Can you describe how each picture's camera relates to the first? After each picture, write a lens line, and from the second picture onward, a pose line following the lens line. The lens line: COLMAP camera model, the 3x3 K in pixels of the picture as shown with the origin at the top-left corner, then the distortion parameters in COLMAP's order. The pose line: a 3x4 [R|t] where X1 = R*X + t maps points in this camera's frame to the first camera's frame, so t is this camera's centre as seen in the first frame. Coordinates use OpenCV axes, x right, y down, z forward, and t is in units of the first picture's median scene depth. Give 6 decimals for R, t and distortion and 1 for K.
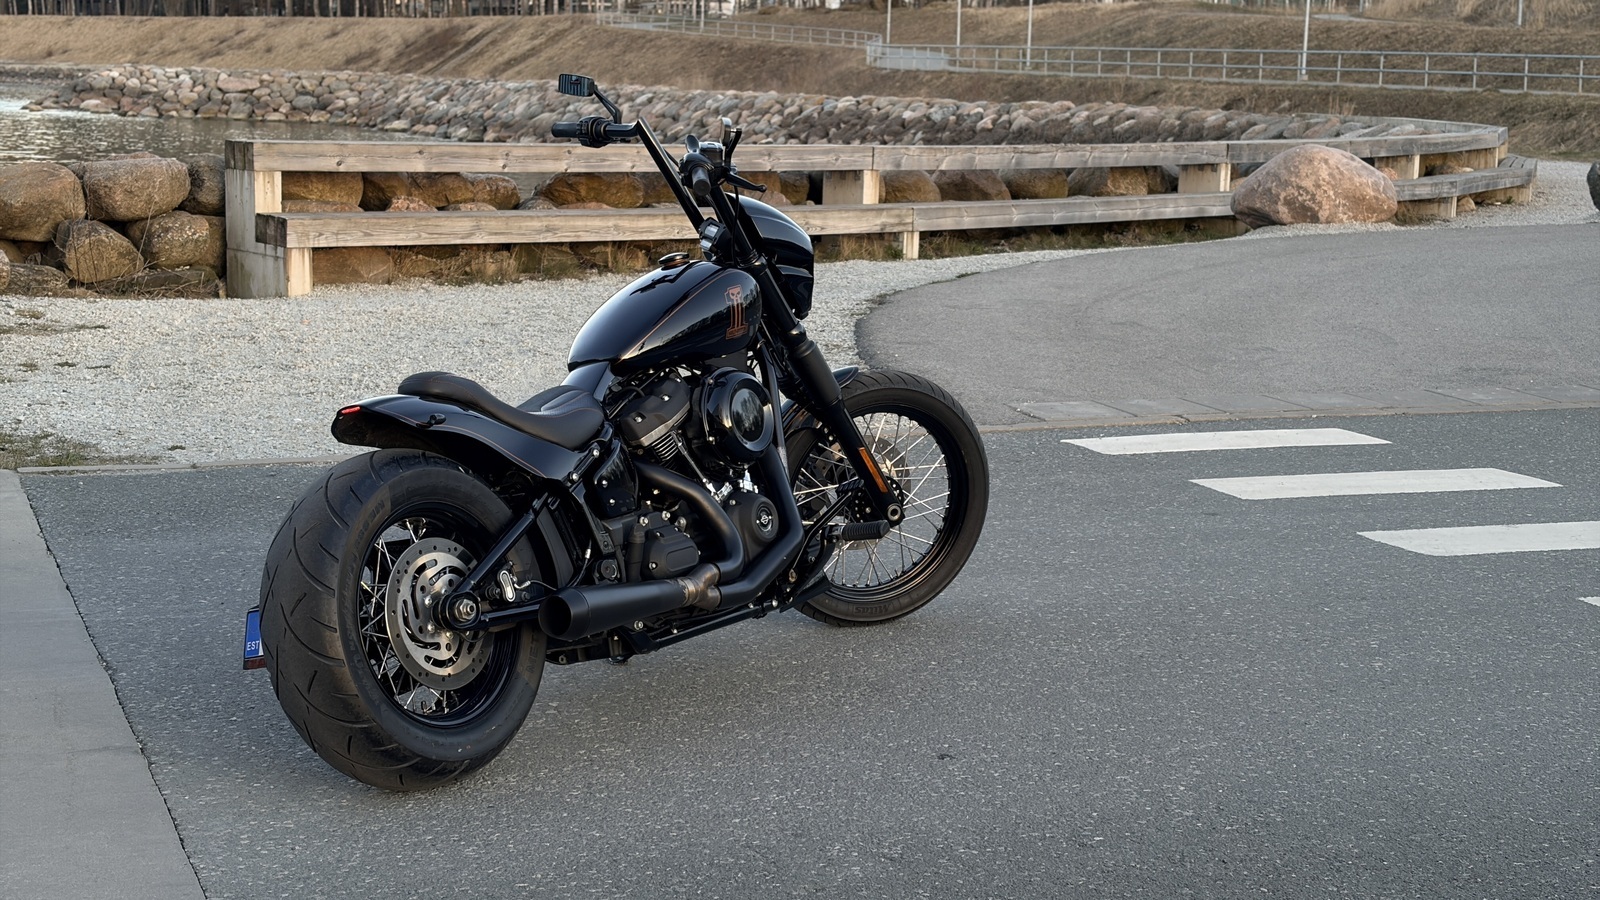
lens RADIAL K [[2355.7, 0, 800.0], [0, 2355.7, 450.0], [0, 0, 1]] dist [0.245555, -1.010601]
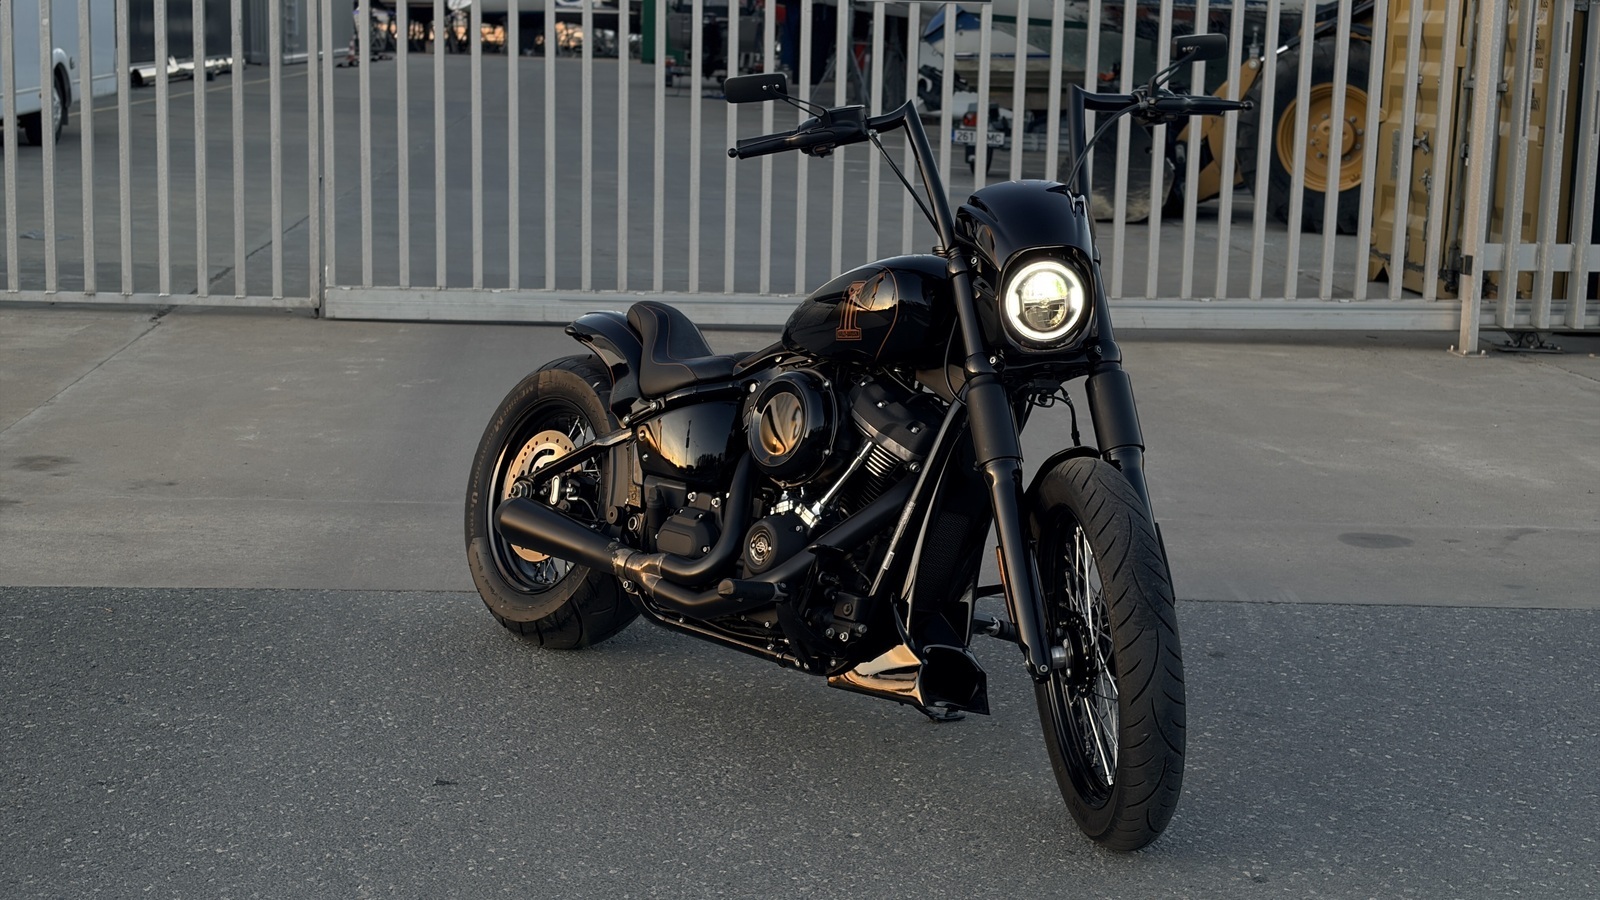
lens RADIAL K [[2355.7, 0, 800.0], [0, 2355.7, 450.0], [0, 0, 1]] dist [0.245555, -1.010601]
pose [[-0.294961, 0.136105, -0.945766, 0.212563], [-0.174017, 0.965598, 0.193231, -0.046603], [0.939530, 0.221575, -0.261129, 0.335115]]
